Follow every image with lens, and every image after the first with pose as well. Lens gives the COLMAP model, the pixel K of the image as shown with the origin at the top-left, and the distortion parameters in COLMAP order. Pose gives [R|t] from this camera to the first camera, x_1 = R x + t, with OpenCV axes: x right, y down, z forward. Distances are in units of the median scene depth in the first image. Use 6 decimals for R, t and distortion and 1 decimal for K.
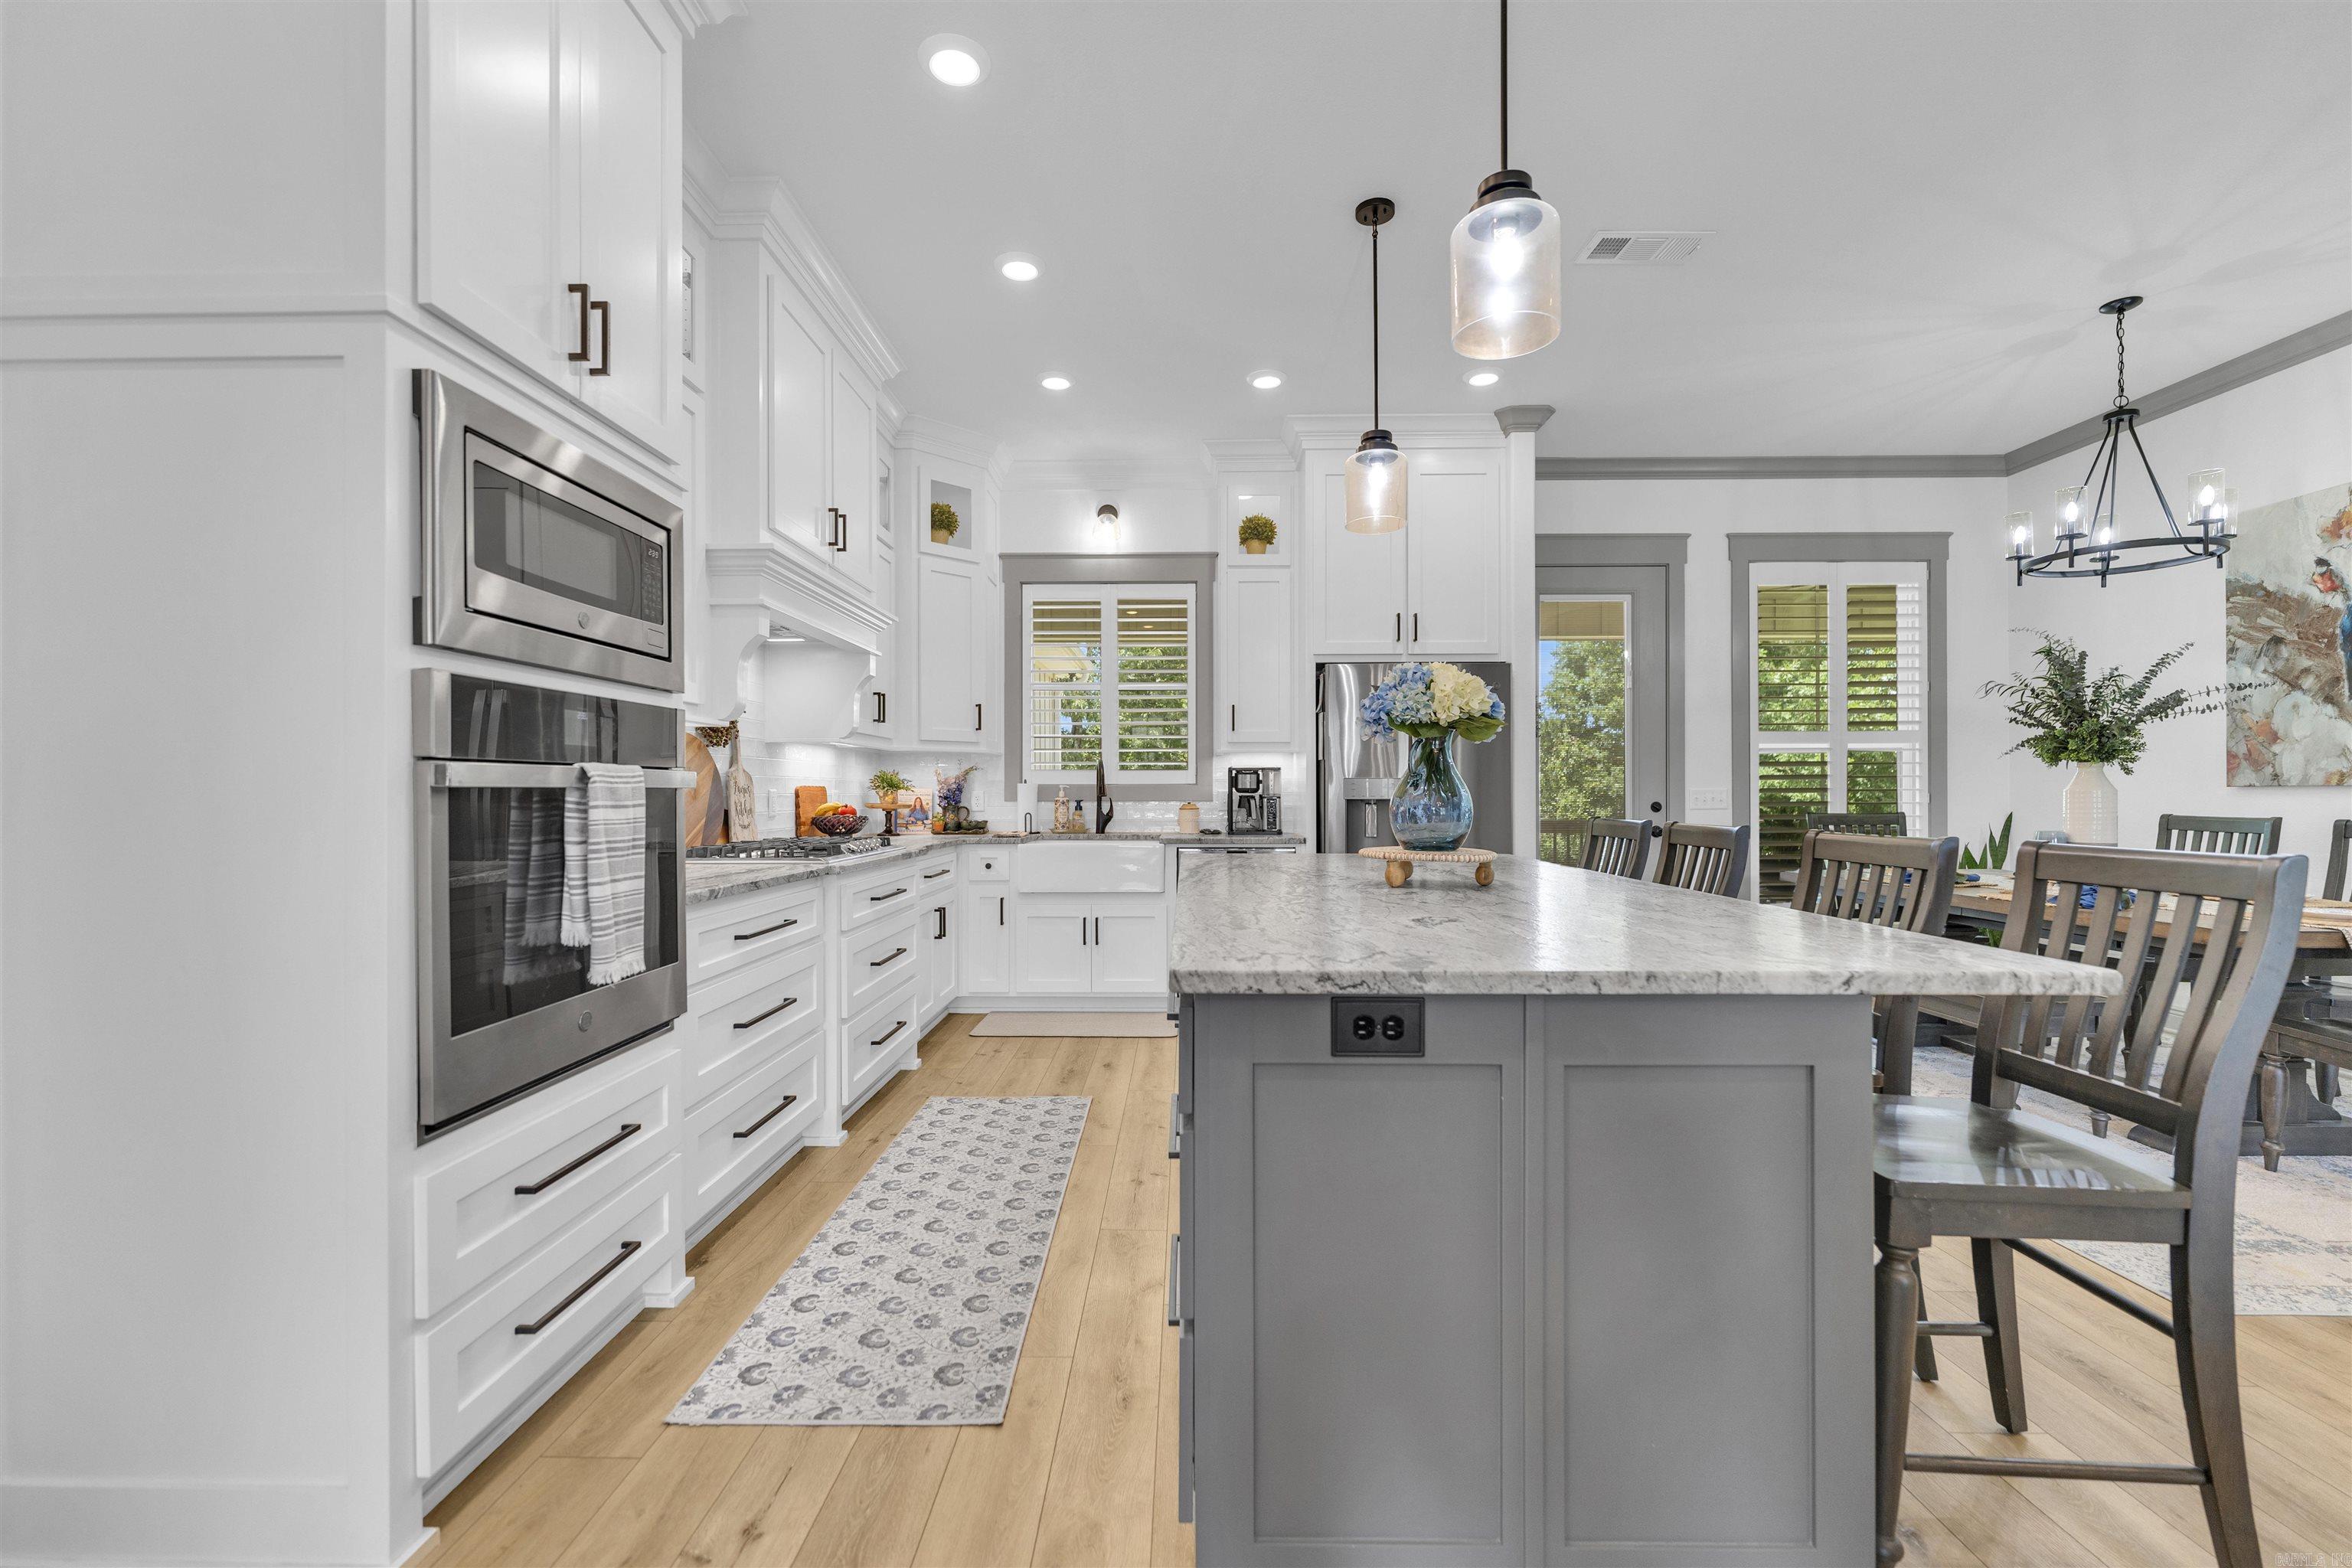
lens RADIAL K [[987.8, 0, 1172.4], [0, 987.8, 789.7], [0, 0, 1]] dist [-0.001262, 0.000247]
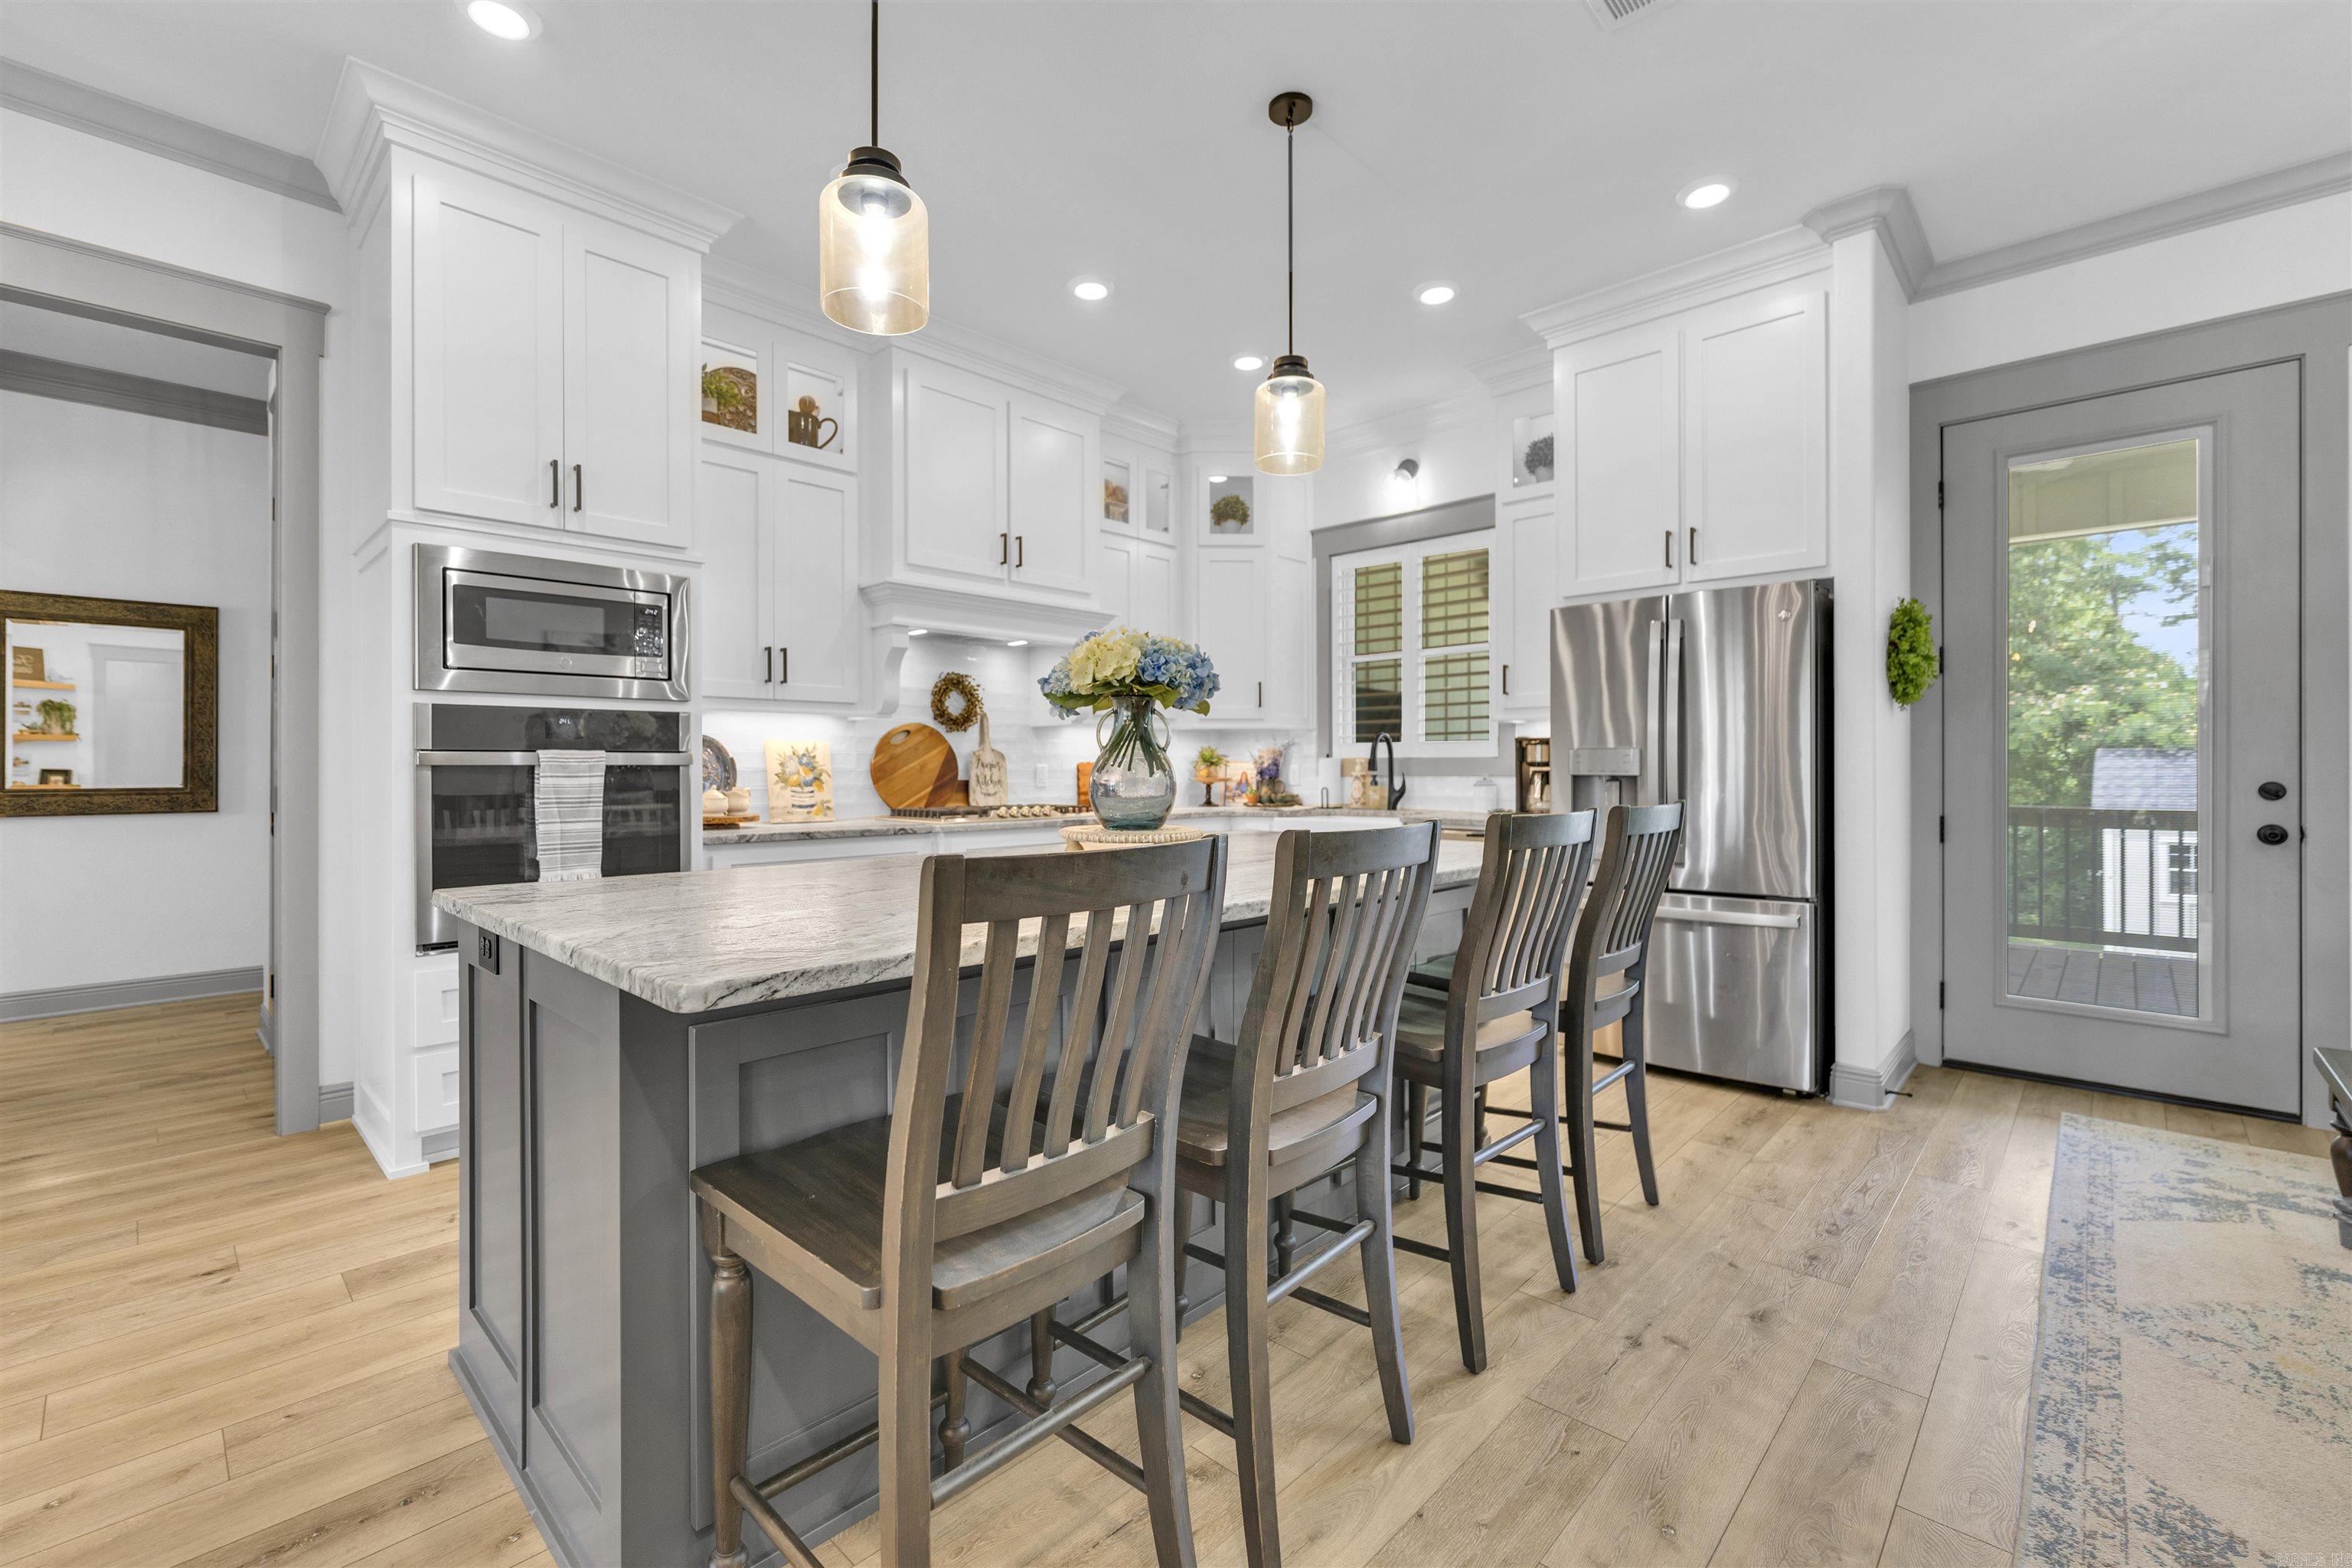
lens RADIAL K [[999.7, 0, 1165.0], [0, 999.7, 766.7], [0, 0, 1]] dist [-0.002071, -0.000221]
pose [[0.733447, -0.001856, -0.679744, 0.554359], [0.003435, 0.999994, 0.000976, 0.001194], [0.679738, -0.003051, 0.733448, 0.202270]]
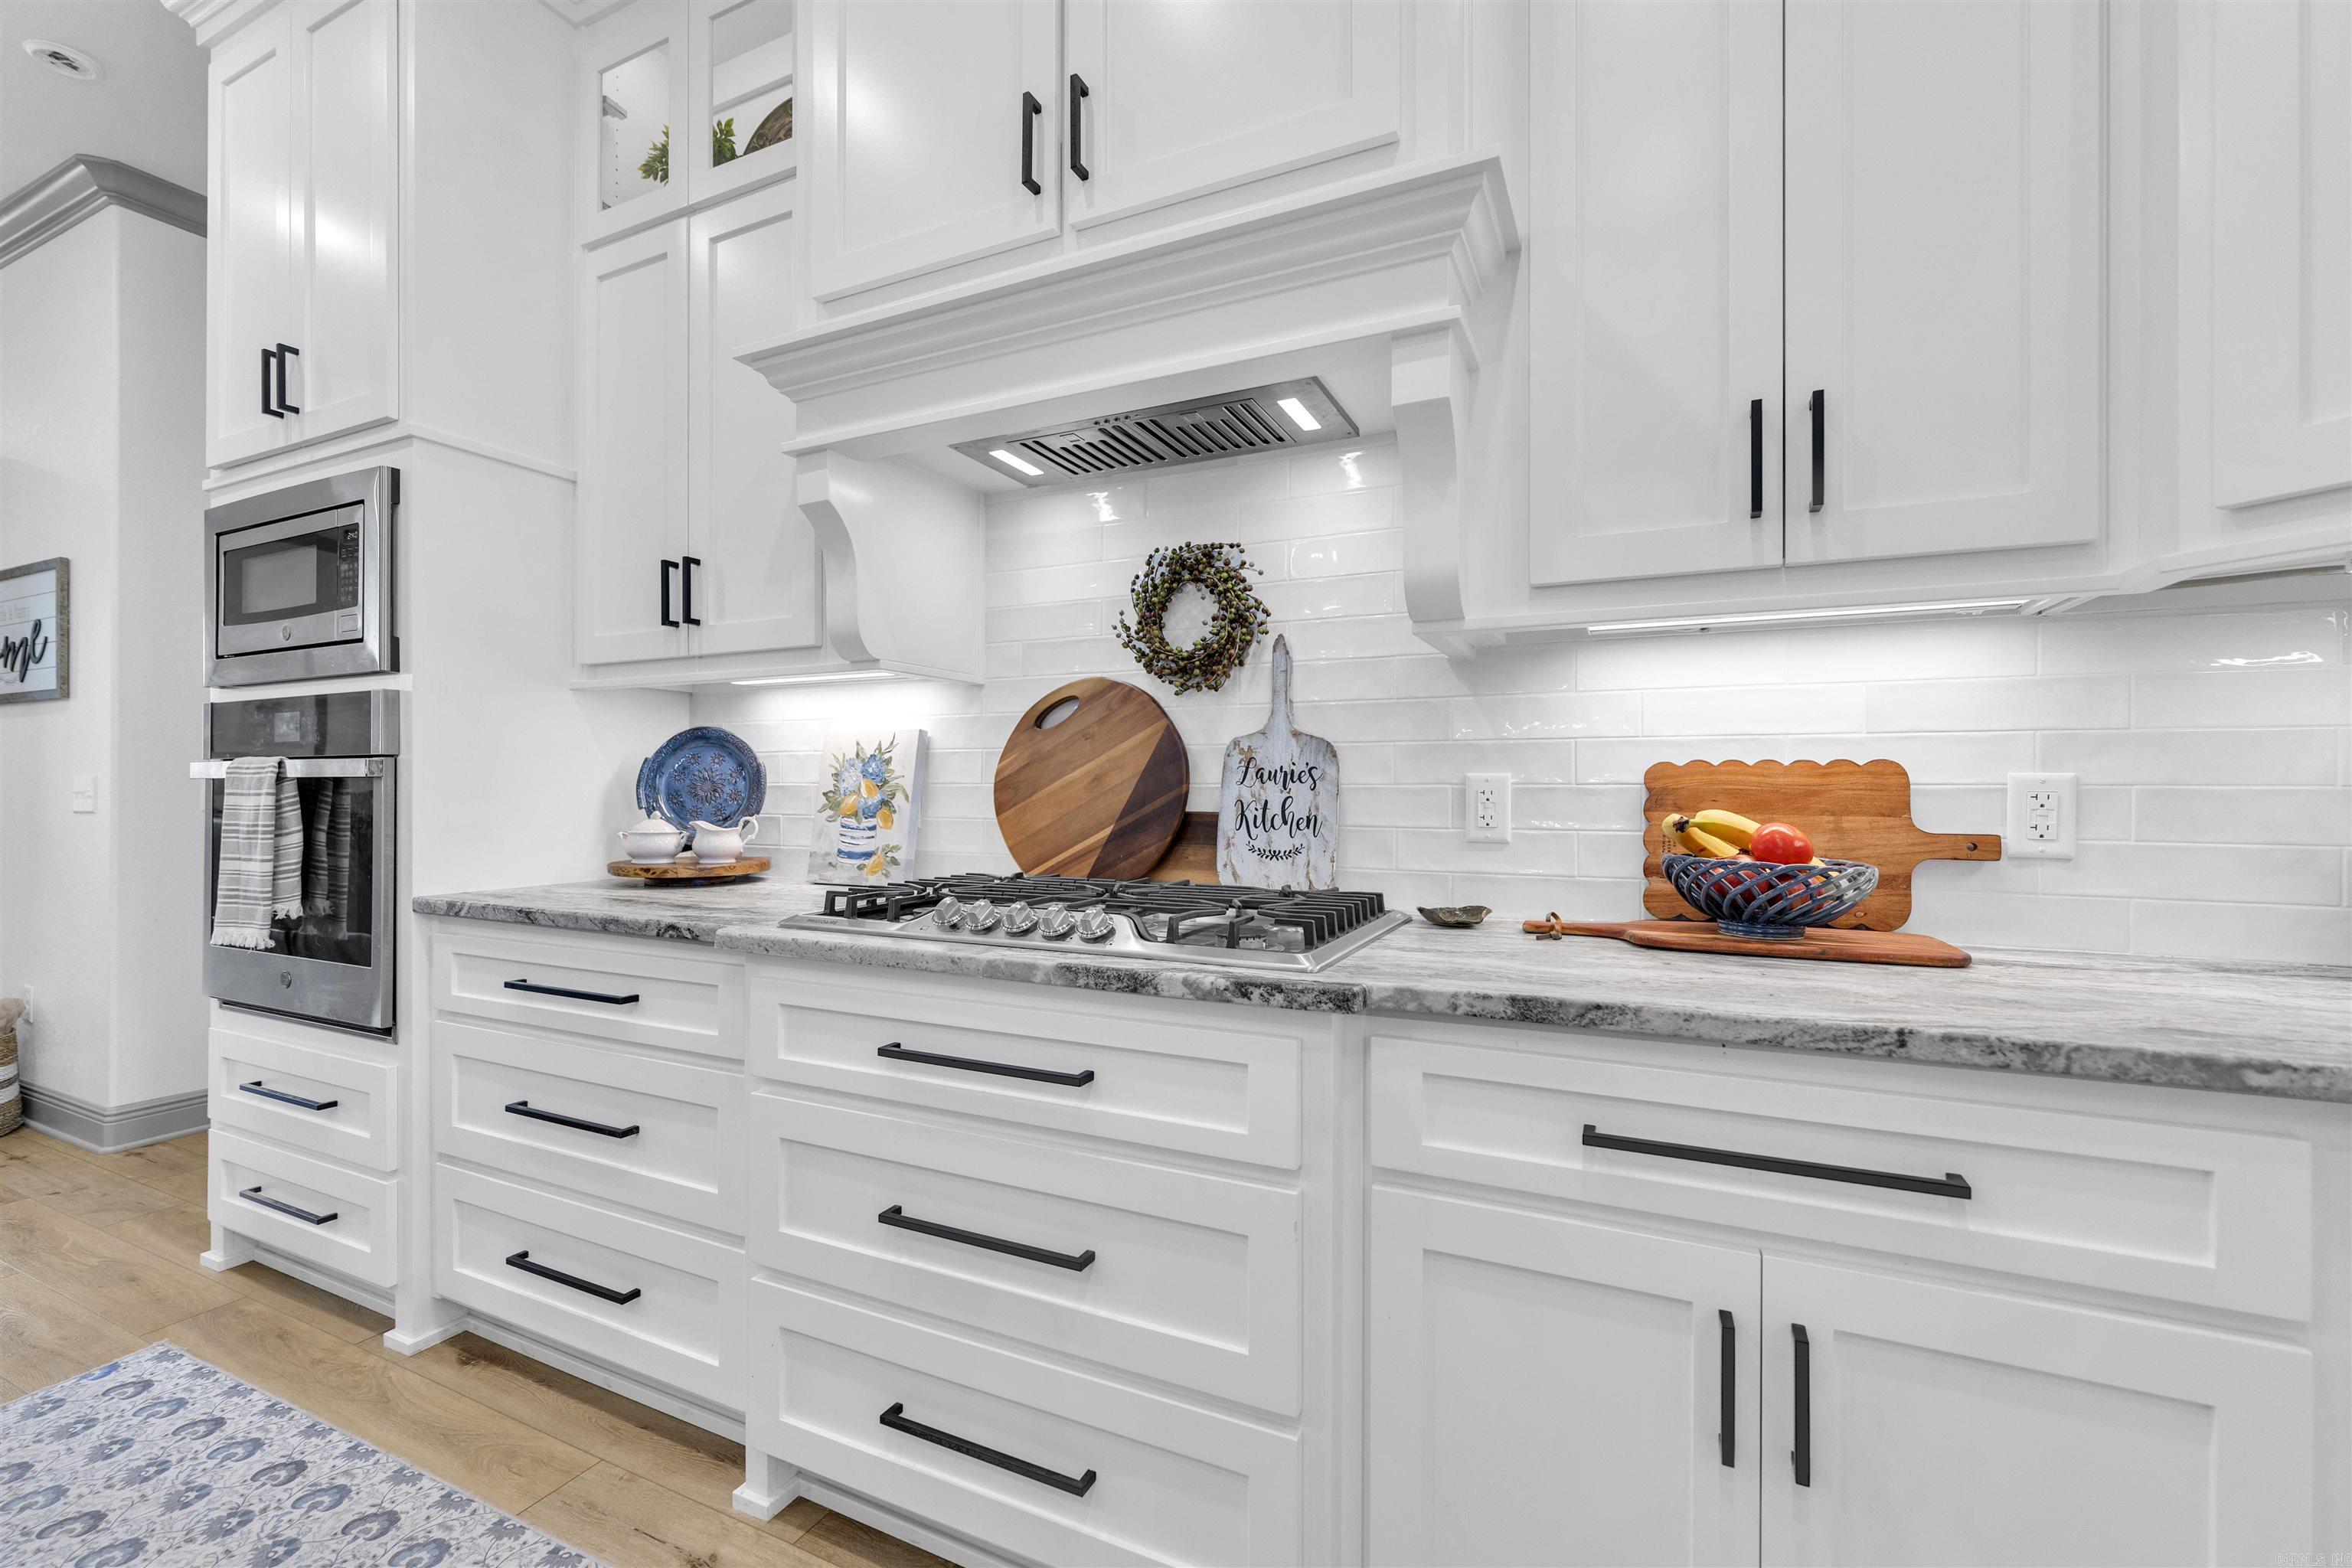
lens RADIAL K [[987.8, 0, 1172.4], [0, 987.8, 789.7], [0, 0, 1]] dist [-0.001262, 0.000247]
pose [[-0.418580, 0.006872, -0.908154, 0.008745], [0.004204, 0.999975, 0.005629, 0.003949], [0.908170, -0.001462, -0.418599, 1.067262]]
